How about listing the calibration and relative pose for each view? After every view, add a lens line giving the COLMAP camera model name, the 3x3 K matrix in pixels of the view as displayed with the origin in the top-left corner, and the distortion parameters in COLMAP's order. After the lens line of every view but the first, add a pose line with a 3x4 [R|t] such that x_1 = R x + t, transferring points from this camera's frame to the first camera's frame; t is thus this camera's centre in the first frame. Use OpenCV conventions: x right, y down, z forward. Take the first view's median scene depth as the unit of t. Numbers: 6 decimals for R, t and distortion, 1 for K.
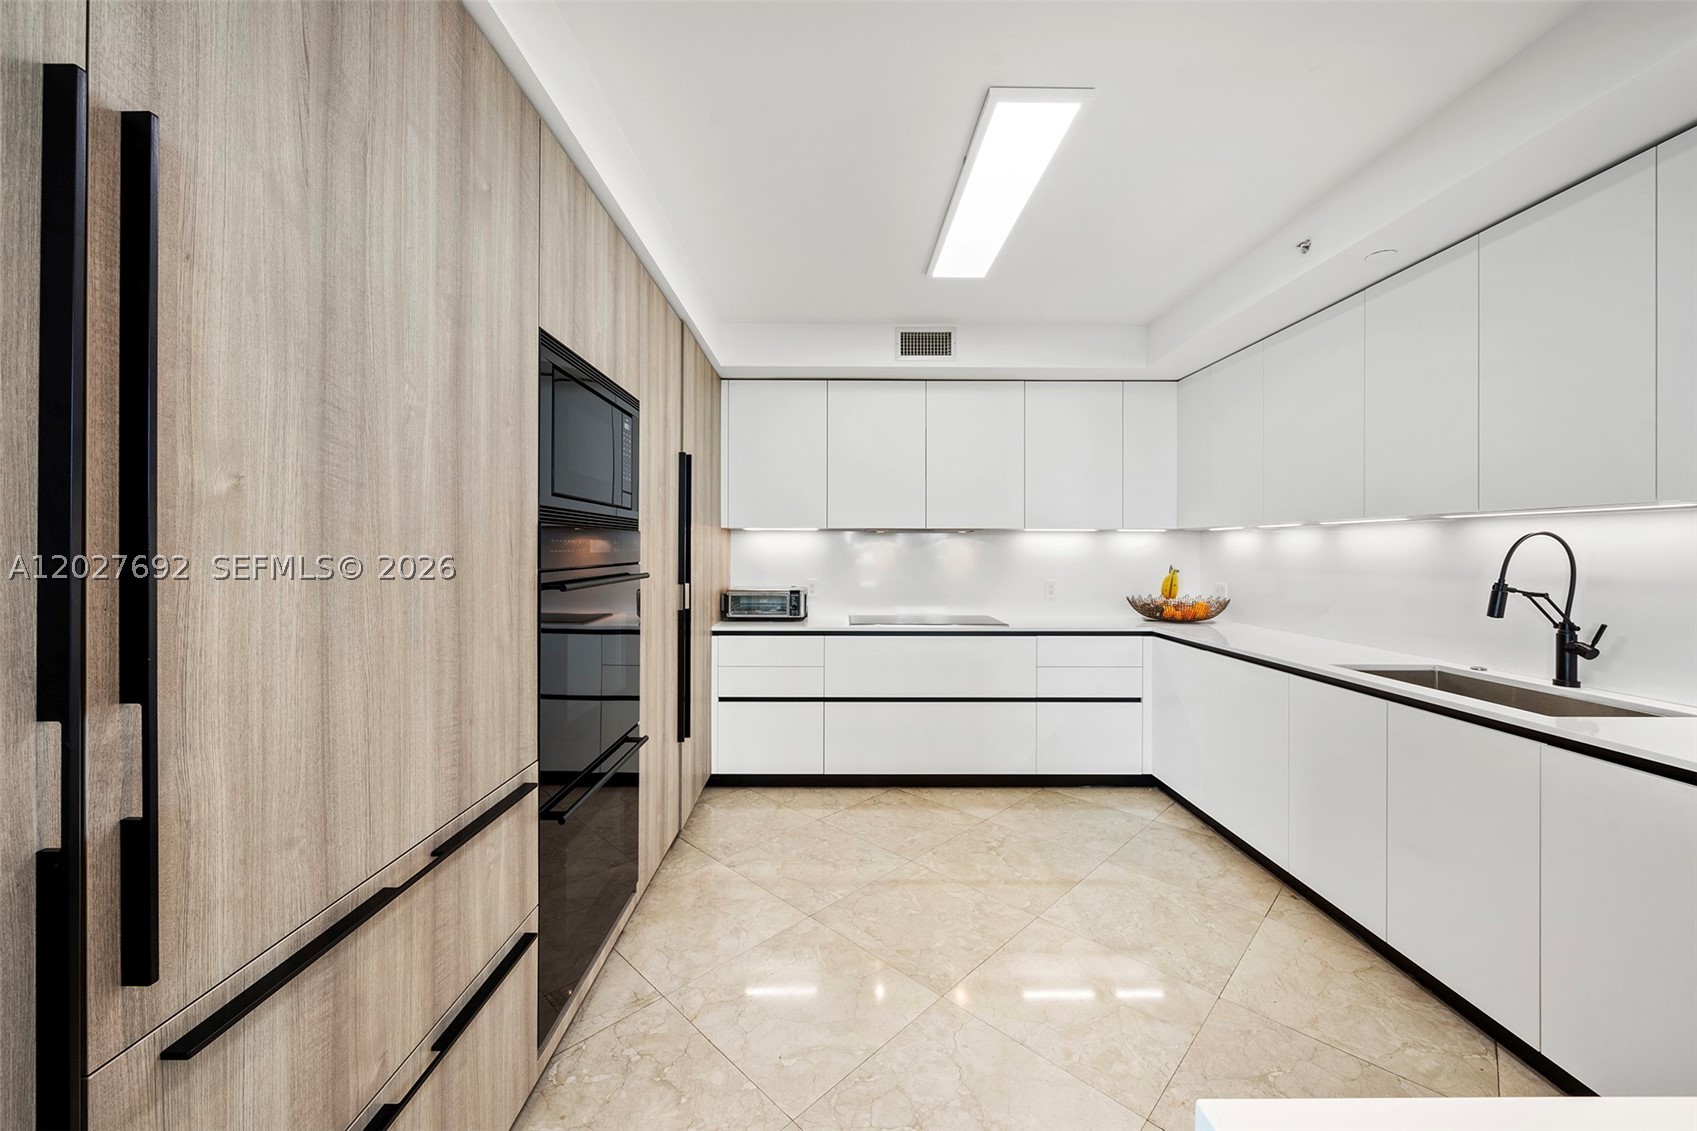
lens RADIAL K [[613.8, 0, 846.7], [0, 613.8, 541.0], [0, 0, 1]] dist [-0.000889, 0.000932]
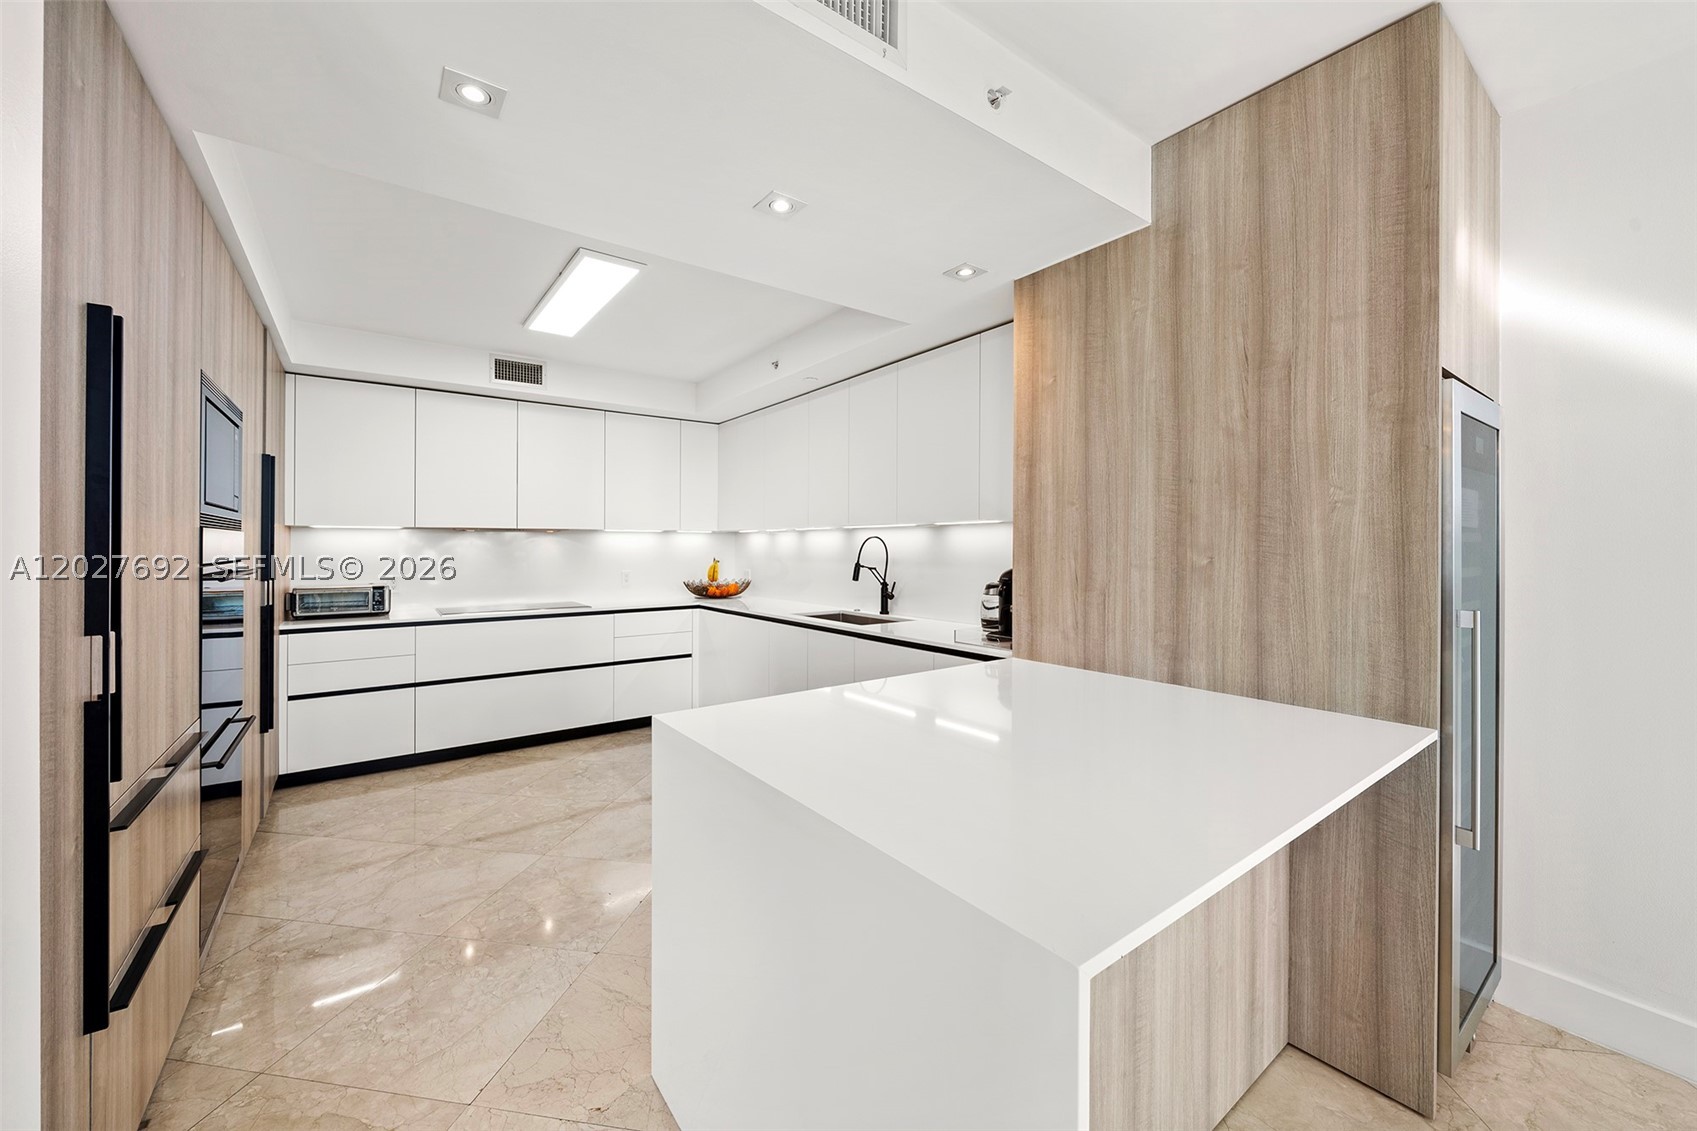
lens RADIAL K [[646.4, 0, 852.2], [0, 646.4, 543.6], [0, 0, 1]] dist [-0.007484, -0.000251]
pose [[0.800051, -0.001636, 0.599930, -0.101765], [-0.005037, 0.999943, 0.009444, -0.006939], [-0.599911, -0.010577, 0.799997, -0.377959]]
